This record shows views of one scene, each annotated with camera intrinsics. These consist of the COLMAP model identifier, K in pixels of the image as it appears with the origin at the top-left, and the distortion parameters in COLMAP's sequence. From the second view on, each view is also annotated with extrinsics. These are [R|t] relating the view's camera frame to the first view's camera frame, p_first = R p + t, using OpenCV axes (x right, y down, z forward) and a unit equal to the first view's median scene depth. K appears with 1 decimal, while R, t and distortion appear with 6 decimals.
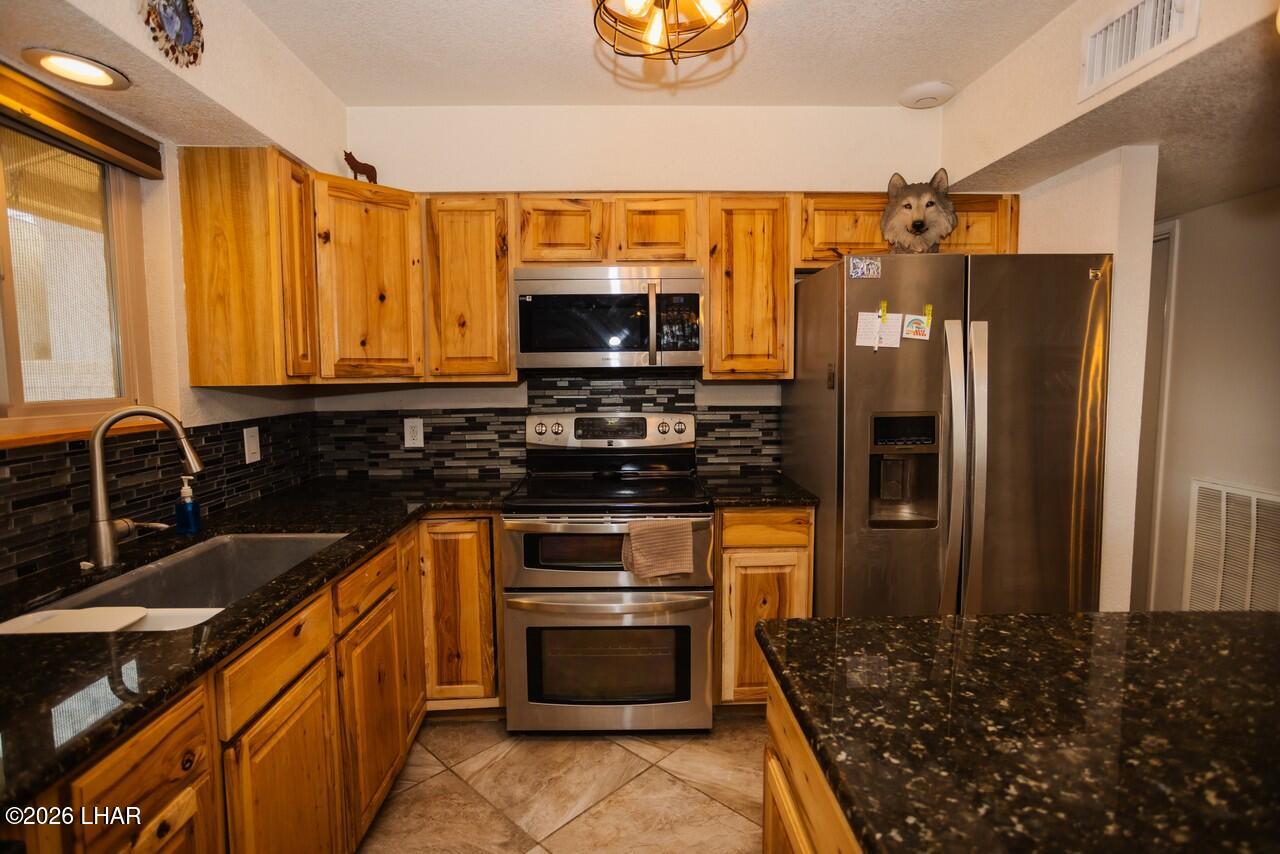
lens RADIAL K [[620.5, 0, 633.6], [0, 620.5, 419.9], [0, 0, 1]] dist [-0.058710, 0.034644]
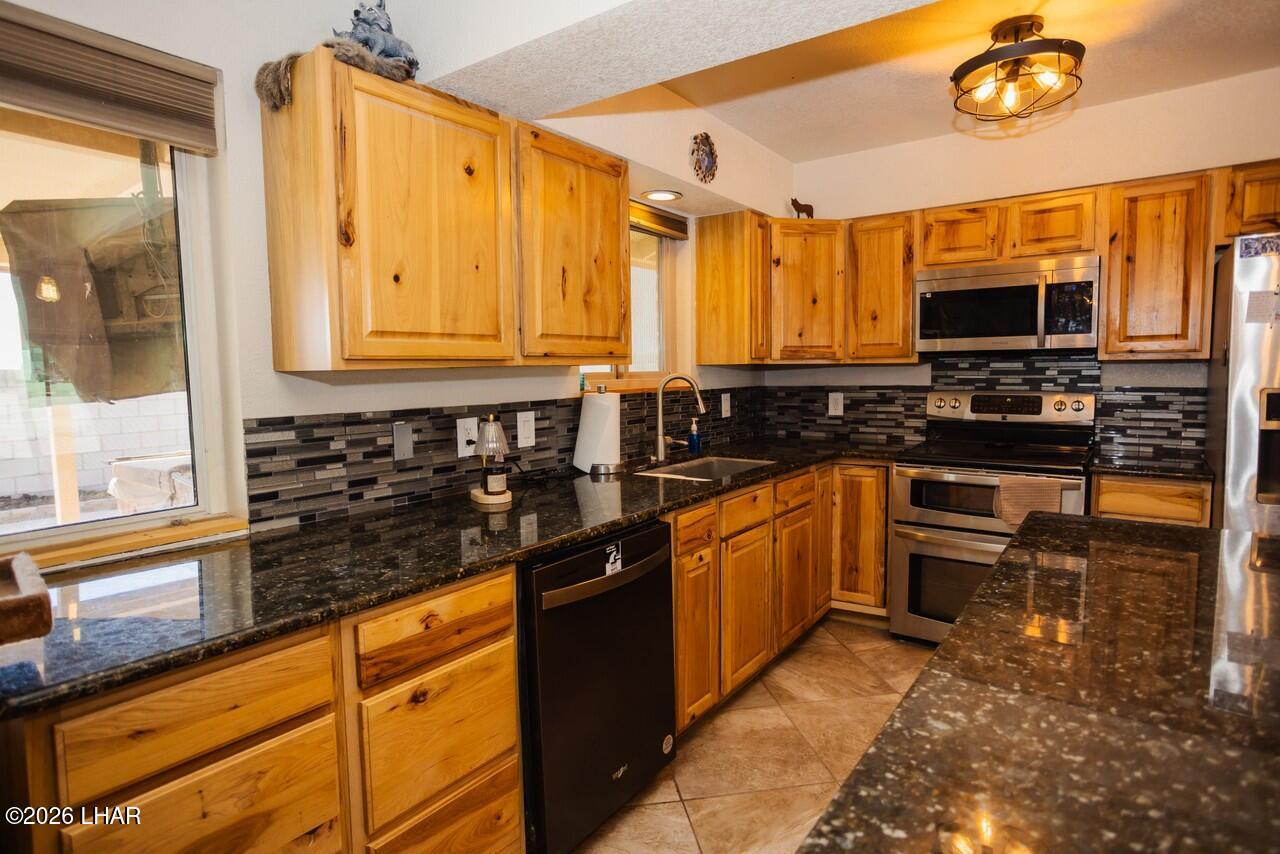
lens RADIAL K [[680.0, 0, 630.2], [0, 680.0, 420.0], [0, 0, 1]] dist [-0.050972, 0.033261]
pose [[0.787247, 0.044405, -0.615037, 0.197142], [-0.039202, 0.998990, 0.021948, 0.046196], [0.615391, 0.006832, 0.788193, -0.421283]]
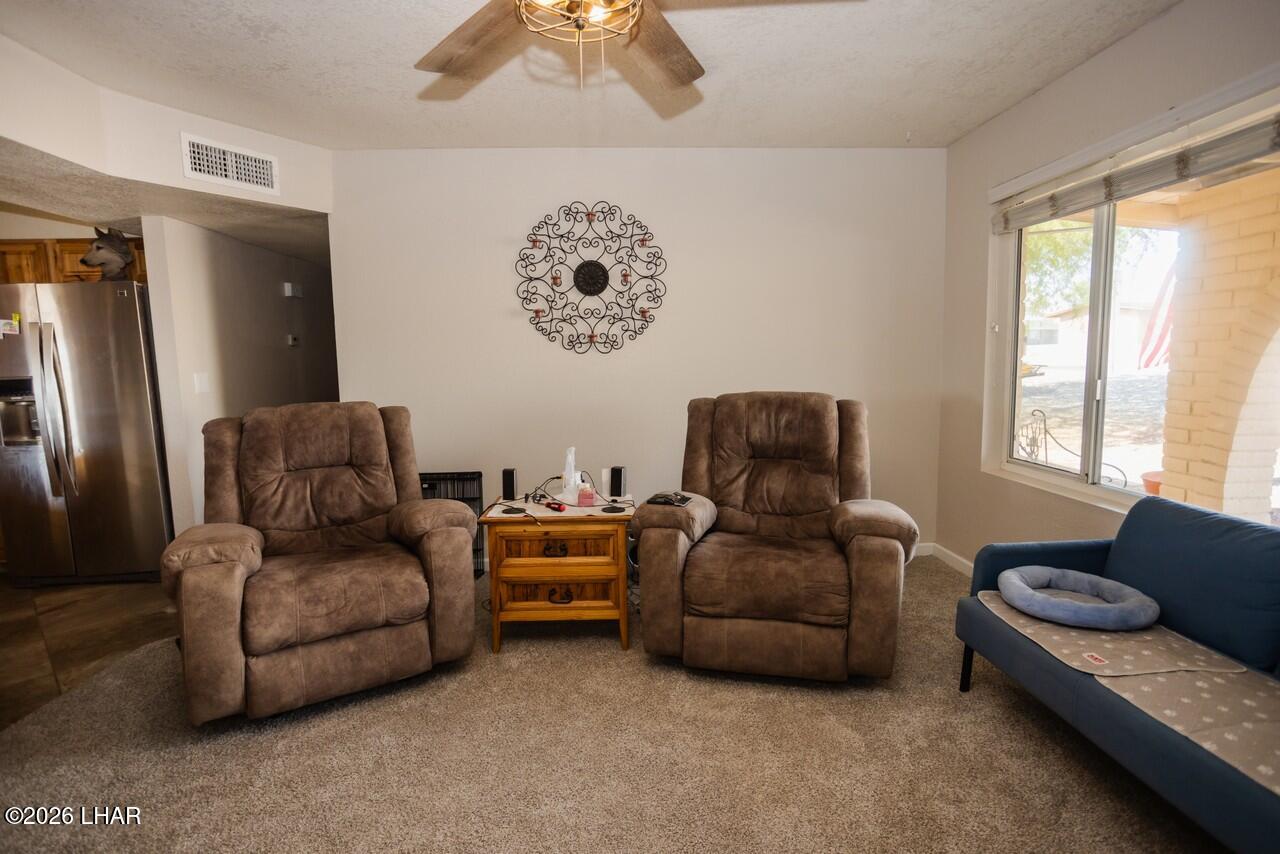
lens RADIAL K [[620.5, 0, 633.6], [0, 620.5, 419.9], [0, 0, 1]] dist [-0.058710, 0.034644]
pose [[0.999781, -0.016957, 0.012255, 1.745999], [0.016674, 0.999600, 0.022834, 0.079370], [-0.012637, -0.022625, 0.999664, -0.579238]]
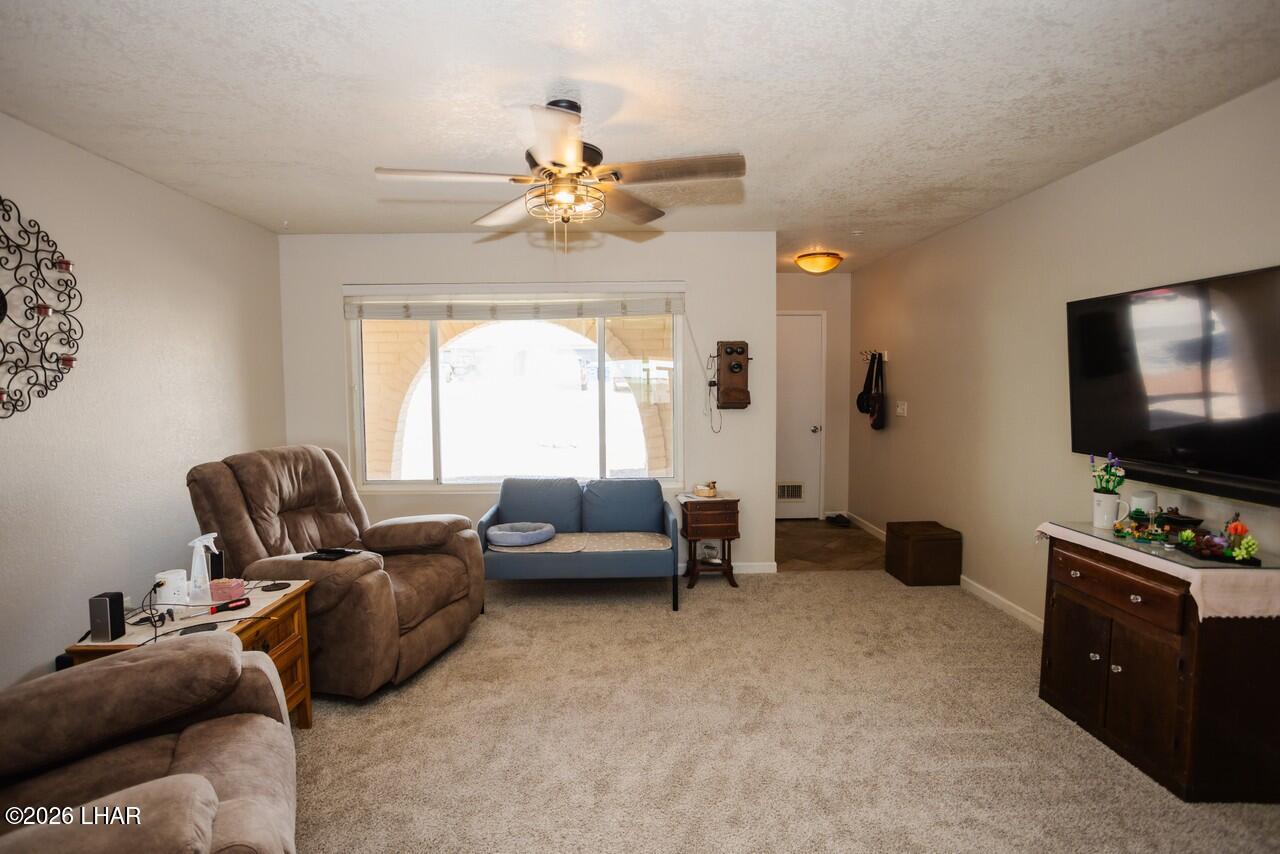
lens RADIAL K [[620.5, 0, 633.6], [0, 620.5, 419.9], [0, 0, 1]] dist [-0.058710, 0.034644]
pose [[-0.001271, -0.057203, 0.998362, 0.765185], [0.084934, 0.994749, 0.057104, -0.012254], [-0.996386, 0.084867, 0.003594, -0.094578]]
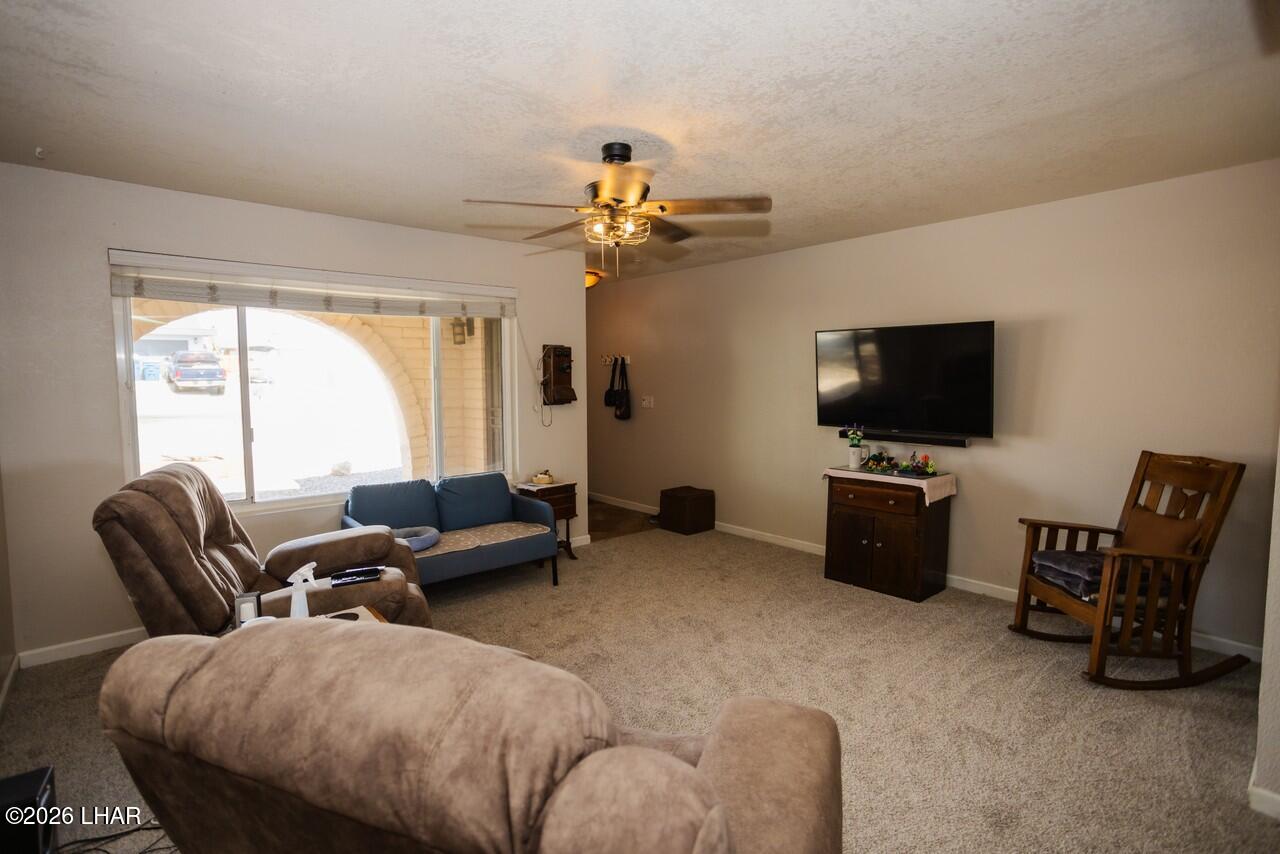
lens RADIAL K [[612.7, 0, 640.0], [0, 612.7, 413.0], [0, 0, 1]] dist [-0.053209, 0.033216]
pose [[-0.636440, -0.038567, 0.770361, 0.832490], [0.065465, 0.992445, 0.103770, -0.080650], [-0.768543, 0.116475, -0.629107, 0.675607]]
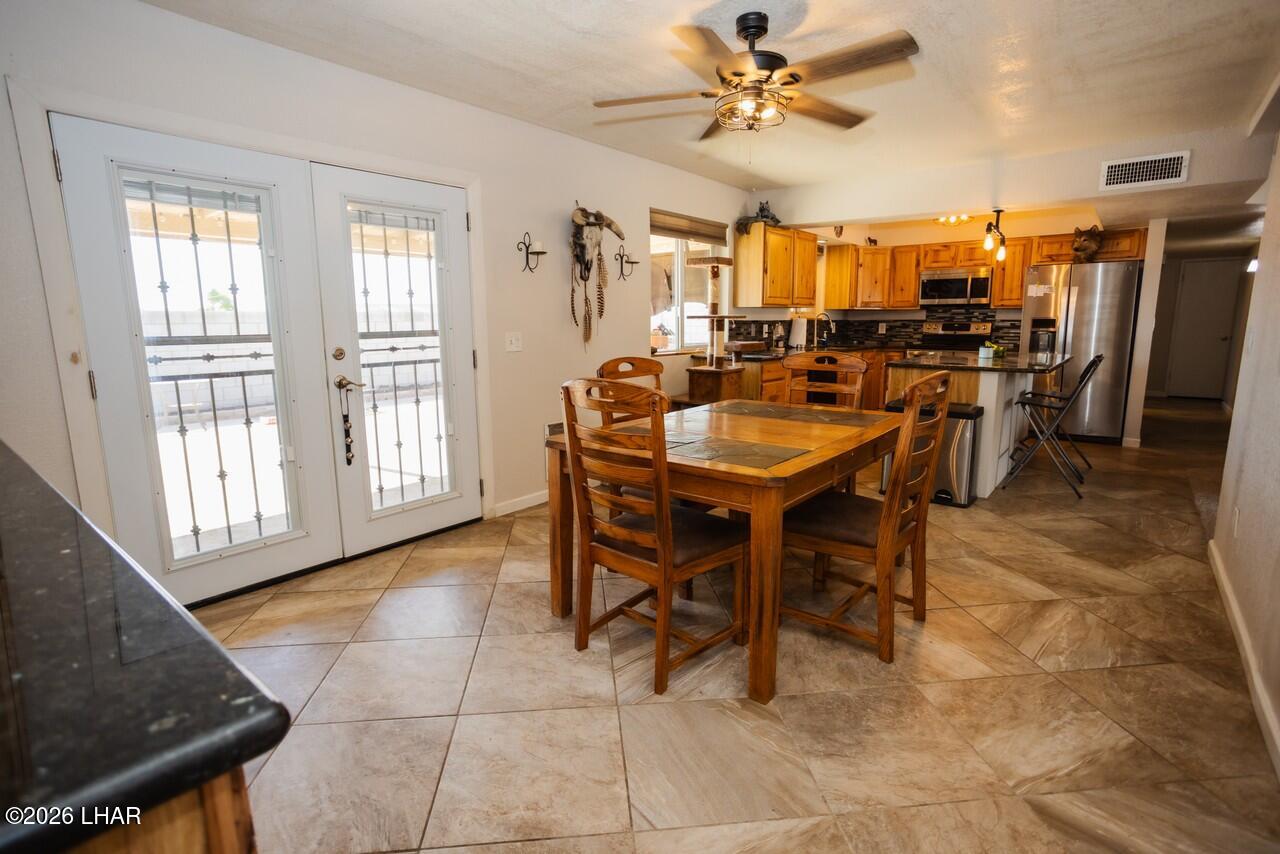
lens RADIAL K [[620.5, 0, 633.6], [0, 620.5, 419.9], [0, 0, 1]] dist [-0.058710, 0.034644]
pose [[0.756169, 0.106988, -0.645571, 0.735928], [-0.048622, 0.993003, 0.107615, 0.217881], [0.652567, -0.049986, 0.756080, -2.161222]]
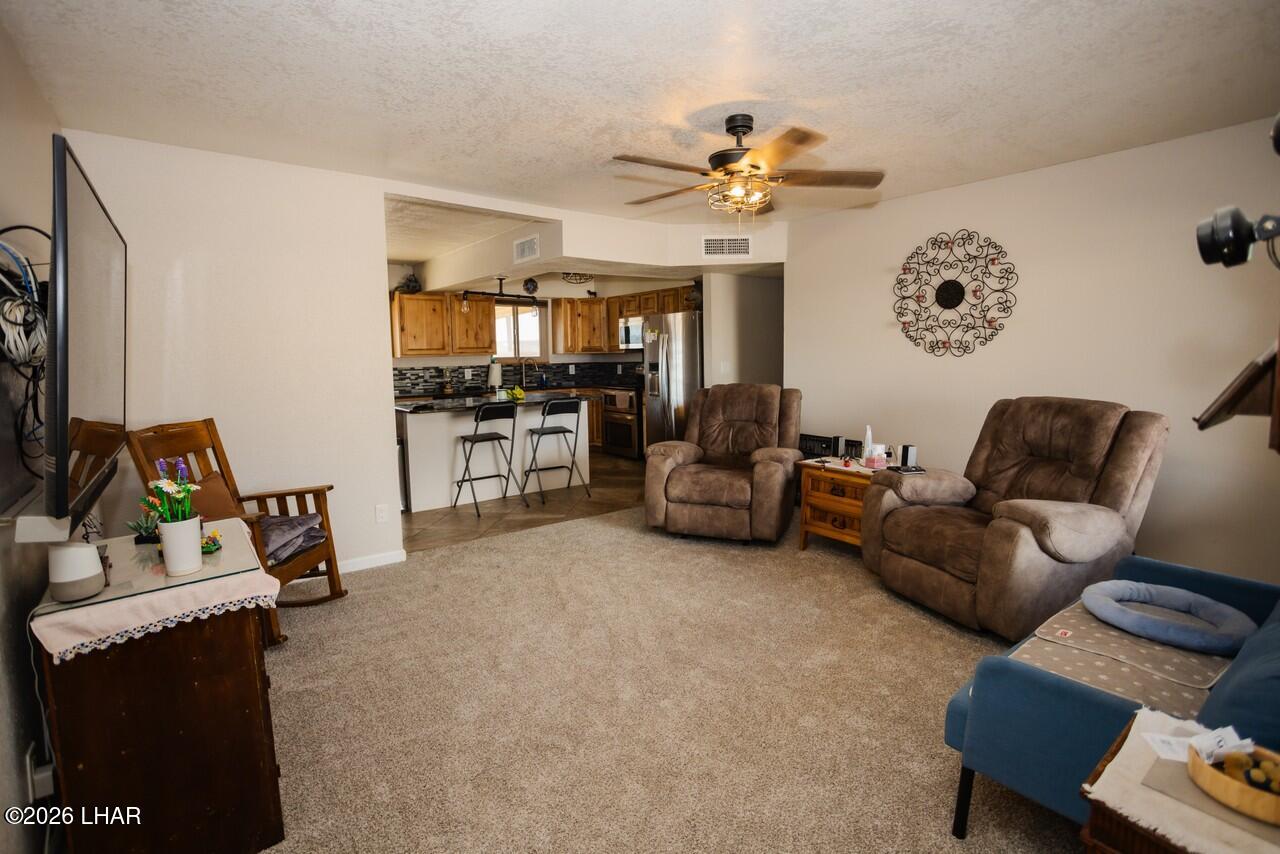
lens RADIAL K [[620.5, 0, 633.6], [0, 620.5, 419.9], [0, 0, 1]] dist [-0.058710, 0.034644]
pose [[0.573887, 0.086754, -0.814326, 2.589052], [-0.050761, 0.996229, 0.070360, 0.058098], [0.817360, 0.000957, 0.576127, -0.856384]]
